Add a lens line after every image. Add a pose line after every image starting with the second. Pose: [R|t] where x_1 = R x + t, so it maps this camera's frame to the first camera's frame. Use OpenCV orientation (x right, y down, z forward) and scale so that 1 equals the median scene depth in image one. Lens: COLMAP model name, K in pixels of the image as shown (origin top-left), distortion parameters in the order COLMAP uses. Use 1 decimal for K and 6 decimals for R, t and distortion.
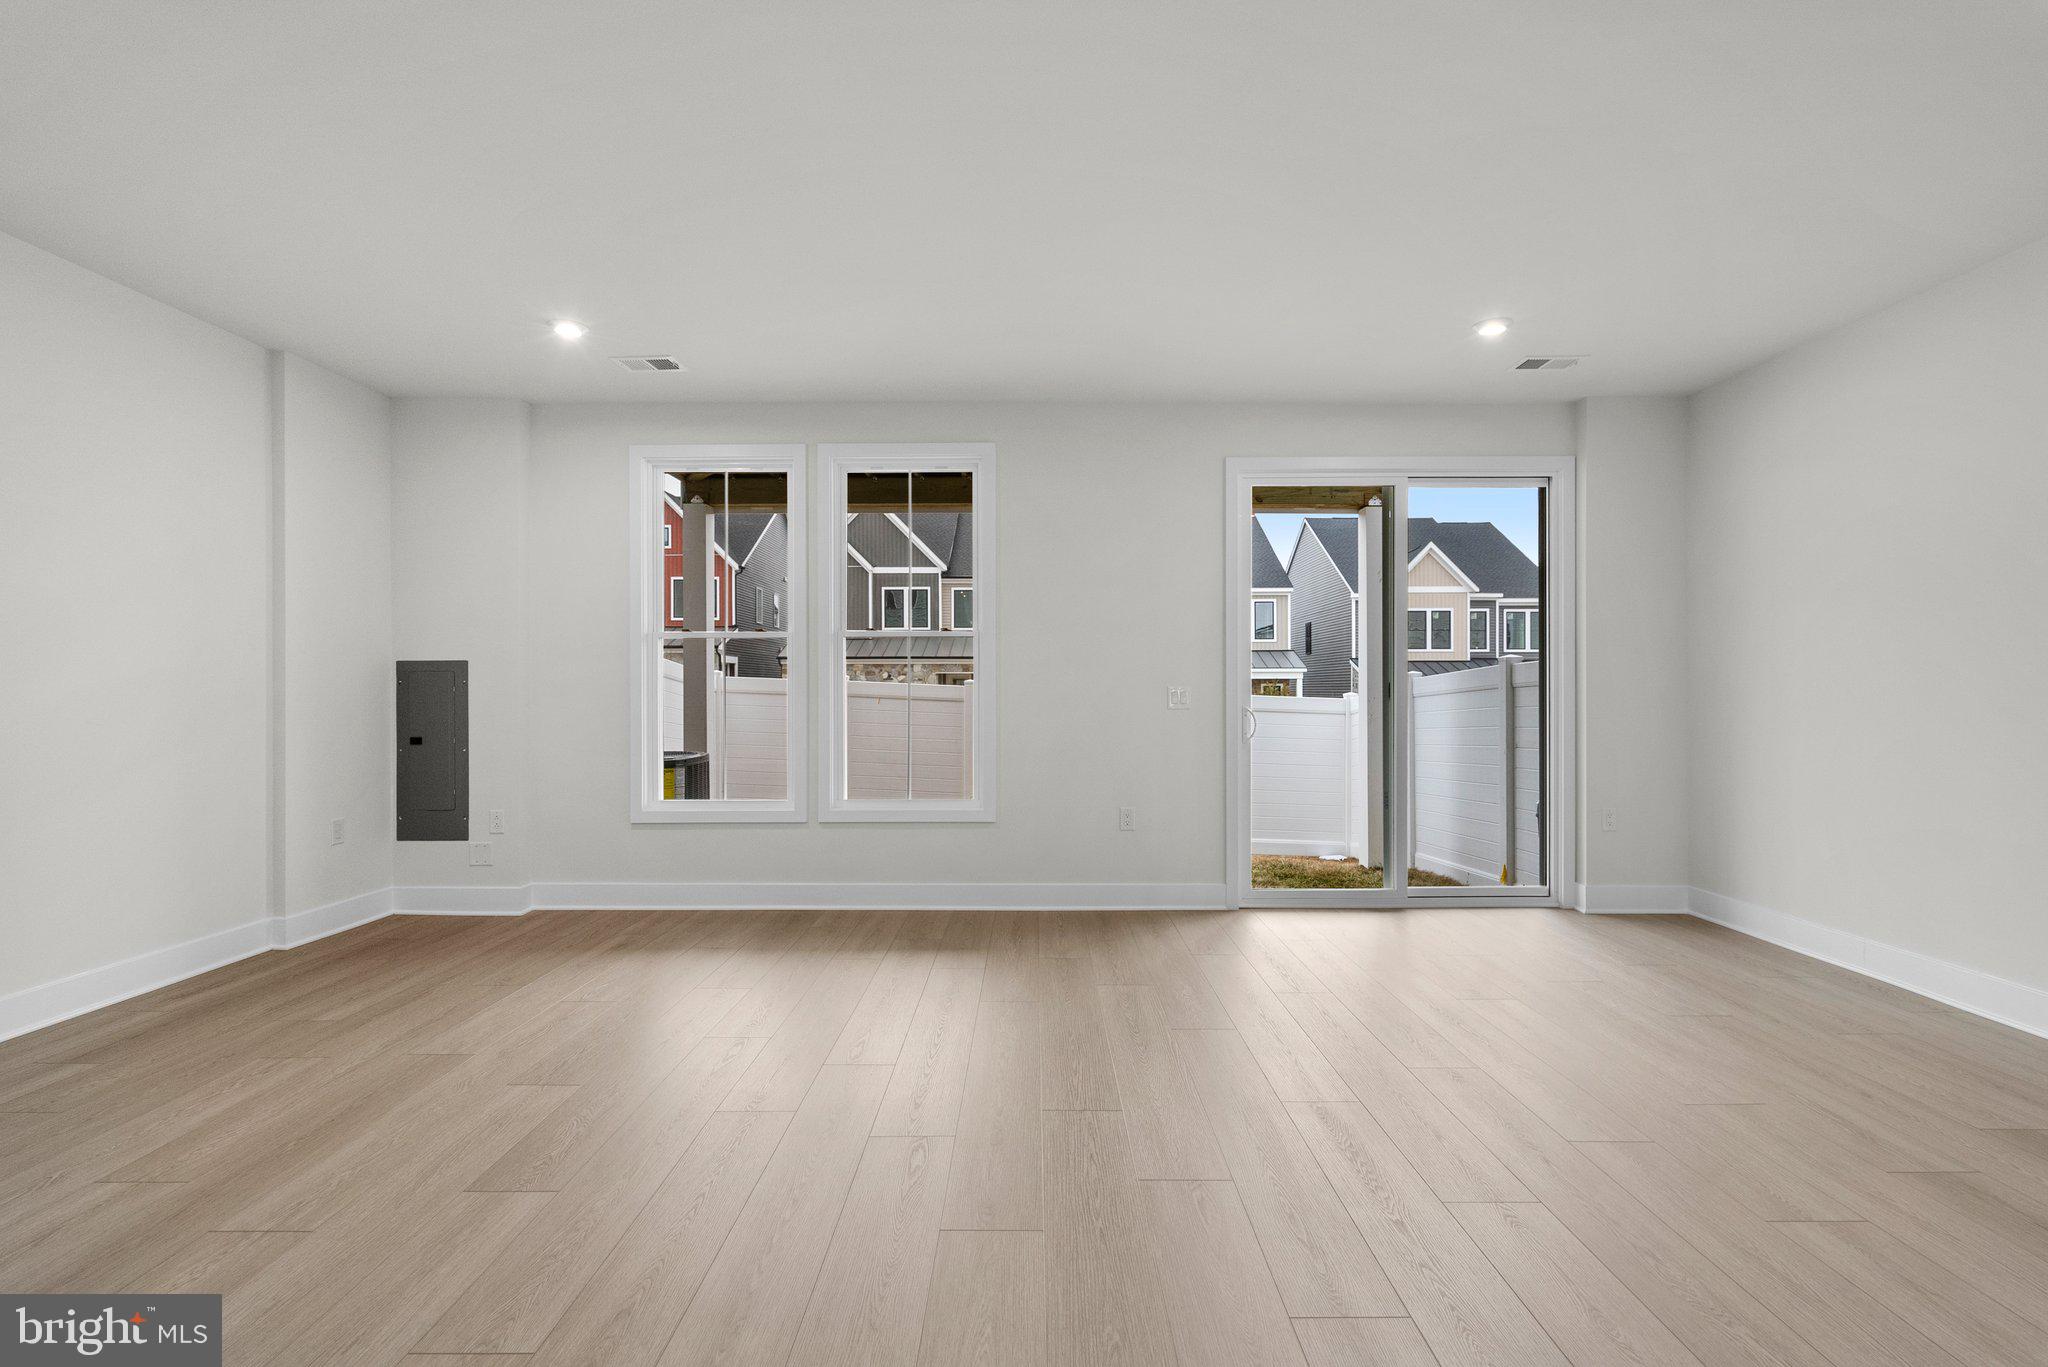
lens RADIAL K [[948.4, 0, 1032.3], [0, 948.4, 694.6], [0, 0, 1]] dist [-0.003854, 0.000207]
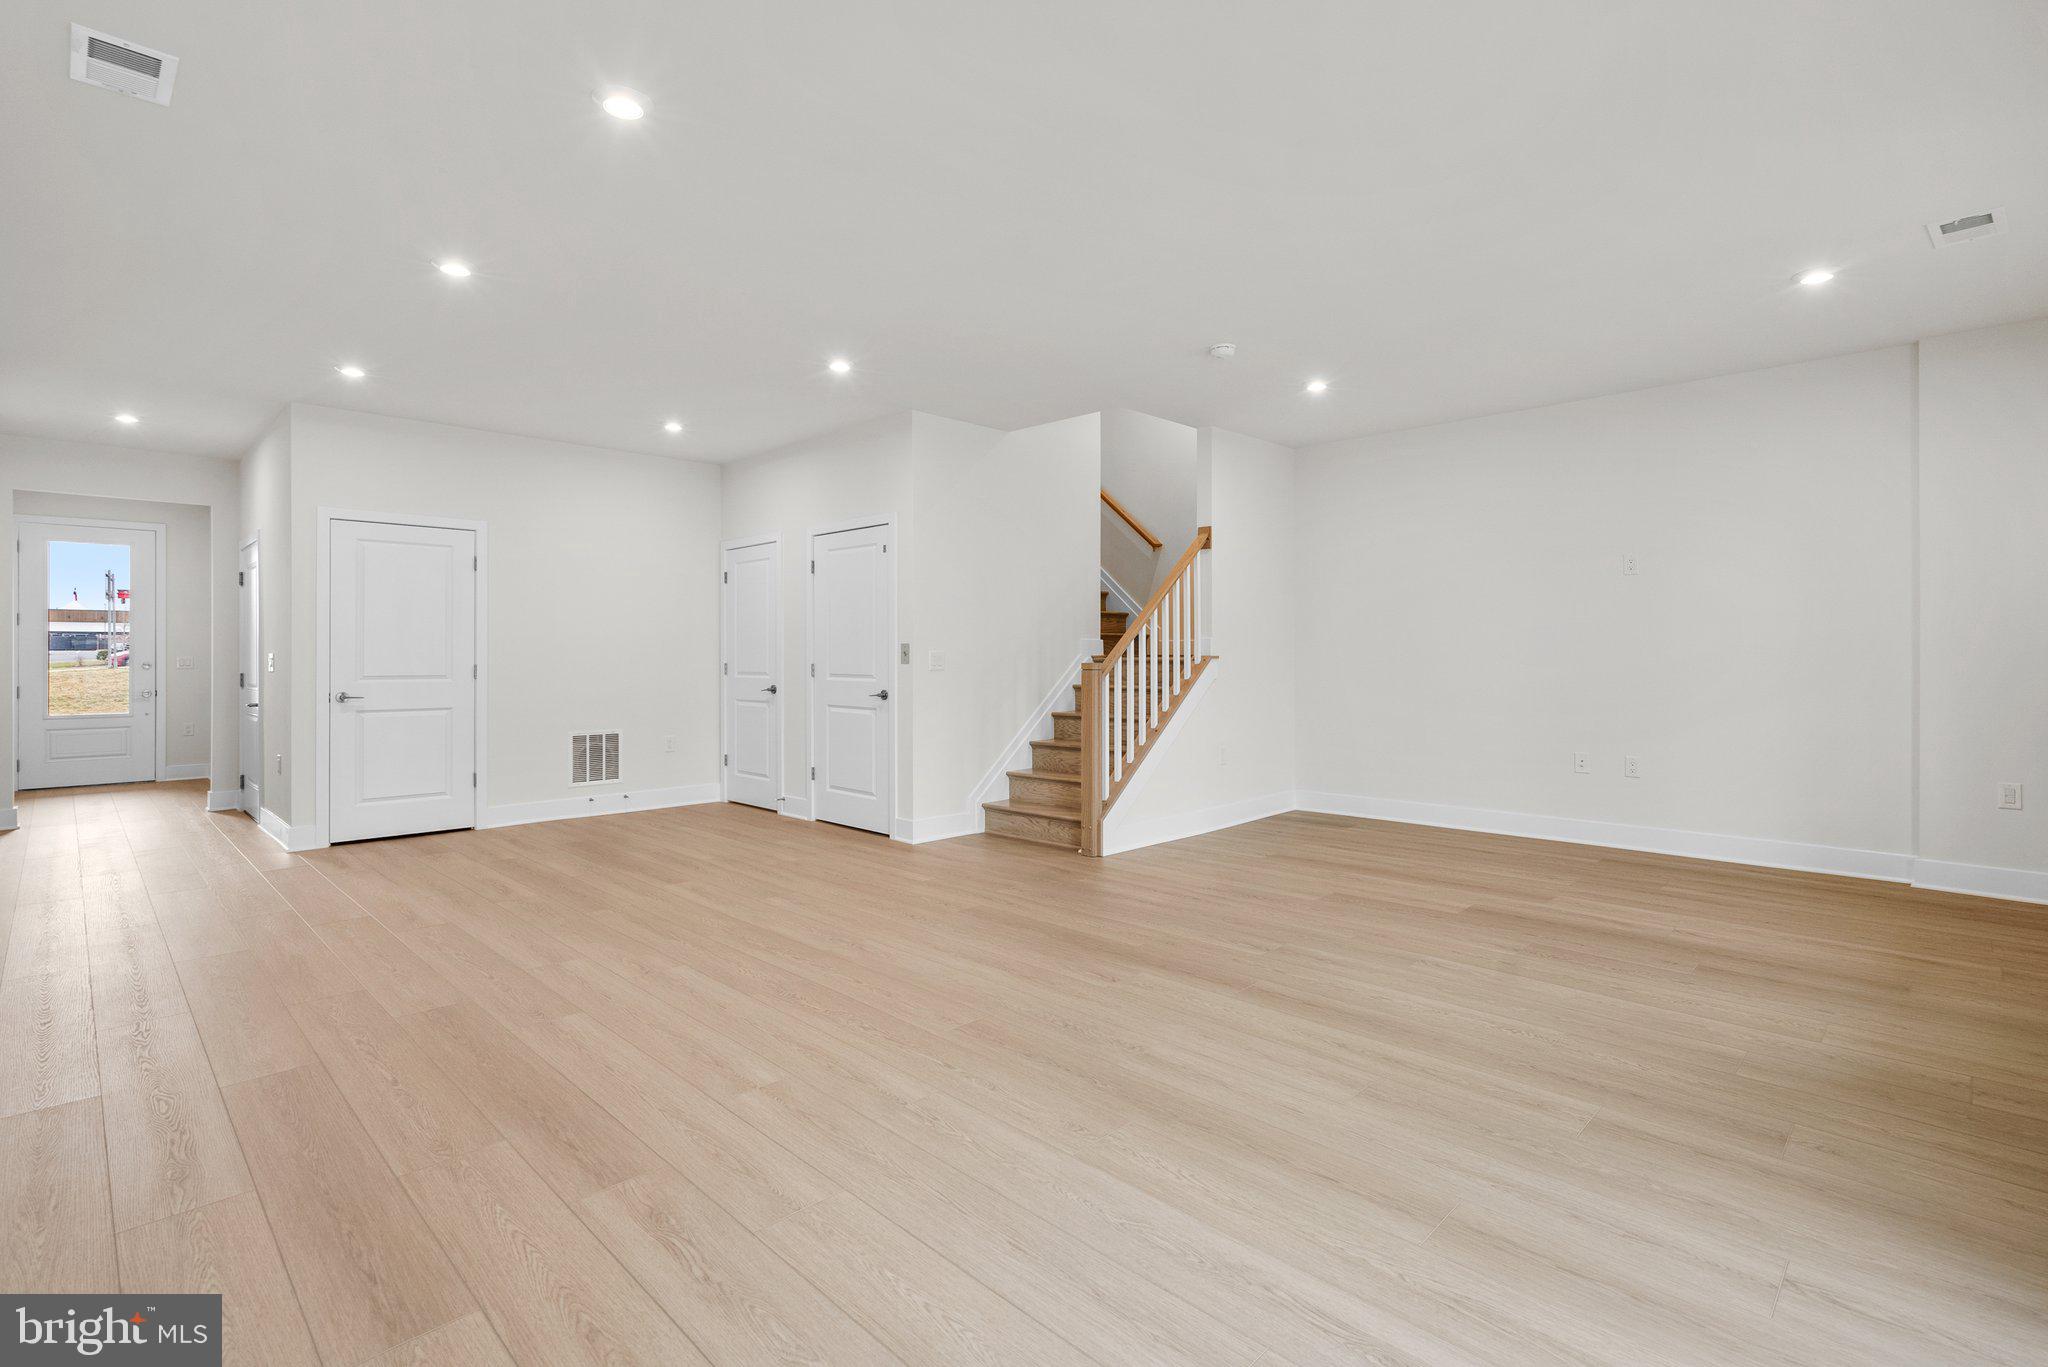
lens RADIAL K [[948.4, 0, 1028.2], [0, 948.4, 669.9], [0, 0, 1]] dist [-0.003854, 0.000207]
pose [[-0.702322, 0.009731, -0.711793, 1.158205], [0.008279, 0.999951, 0.005502, -0.001696], [0.711812, -0.002029, -0.702367, 1.690023]]
